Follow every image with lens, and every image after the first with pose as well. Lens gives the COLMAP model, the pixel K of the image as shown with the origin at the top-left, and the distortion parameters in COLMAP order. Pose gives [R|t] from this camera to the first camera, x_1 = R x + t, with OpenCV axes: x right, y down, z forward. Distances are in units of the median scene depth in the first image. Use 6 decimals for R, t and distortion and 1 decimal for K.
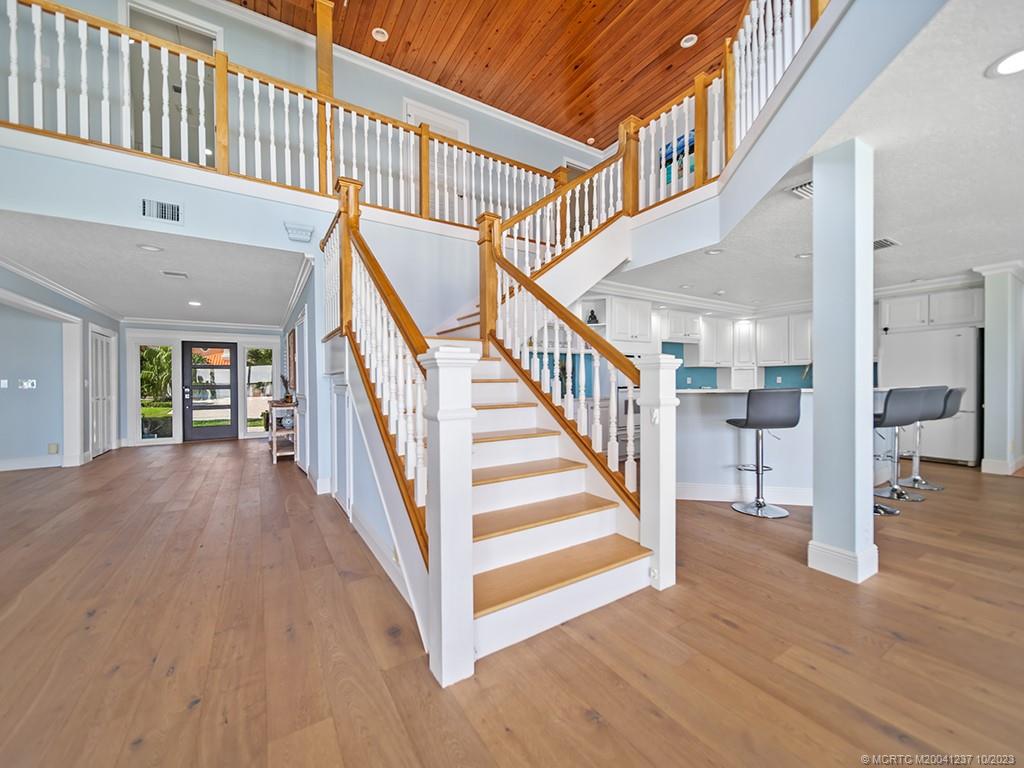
lens RADIAL K [[404.3, 0, 512.0], [0, 404.3, 384.0], [0, 0, 1]] dist [0.024594, -0.000253]
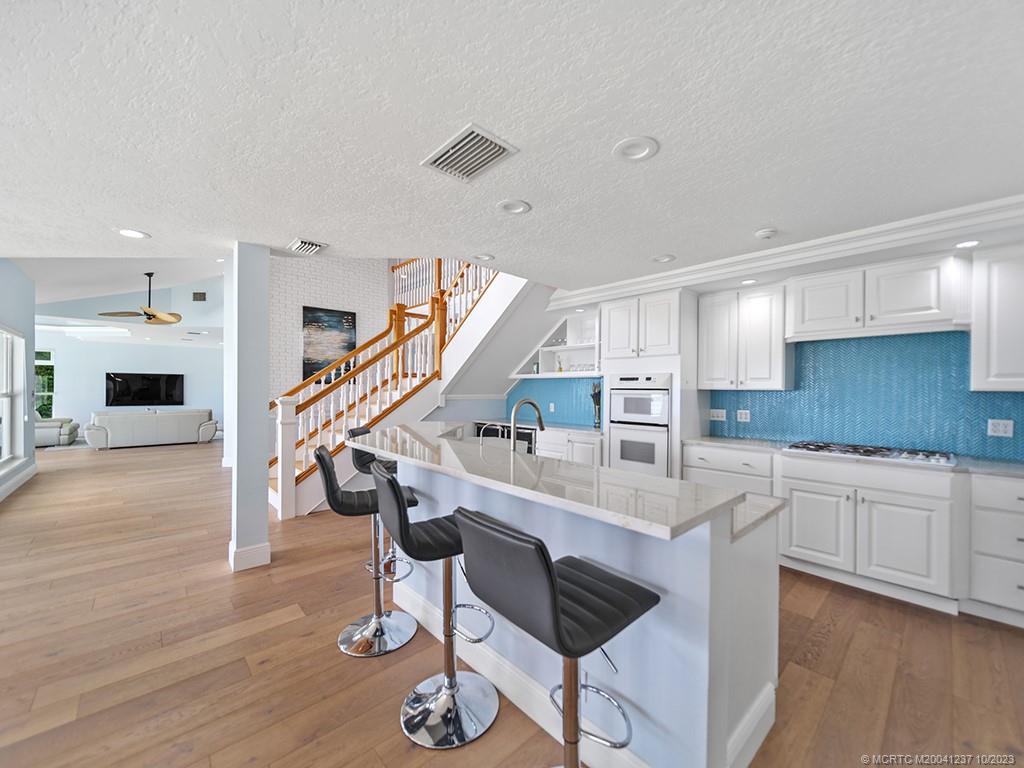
lens RADIAL K [[409.4, 0, 538.9], [0, 409.4, 403.1], [0, 0, 1]] dist [-0.001211, -0.000176]
pose [[0.201437, 0.048874, -0.978281, 0.978341], [-0.012031, 0.998802, 0.047422, -0.059336], [0.979428, 0.002217, 0.201783, 0.713919]]
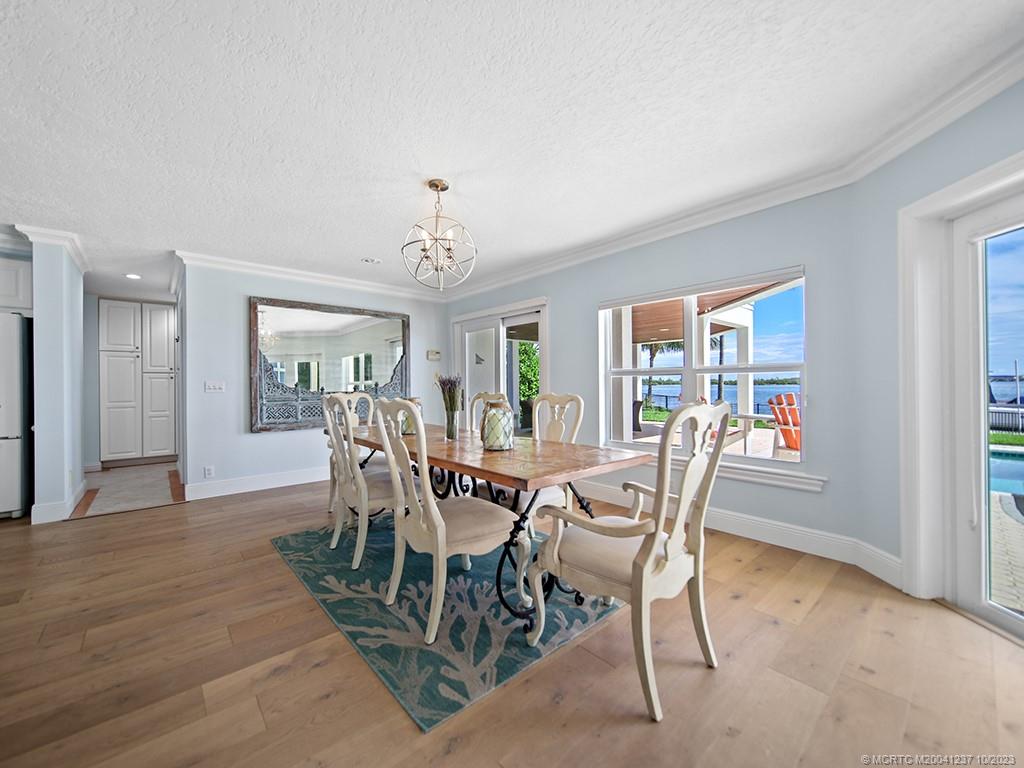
lens RADIAL K [[408.6, 0, 512.0], [0, 408.6, 384.0], [0, 0, 1]] dist [-0.002510, -0.000475]
pose [[-0.143565, 0.012614, 0.989560, 0.305231], [0.021386, 0.999725, -0.009641, 0.002304], [-0.989410, 0.019779, -0.143795, 0.271619]]
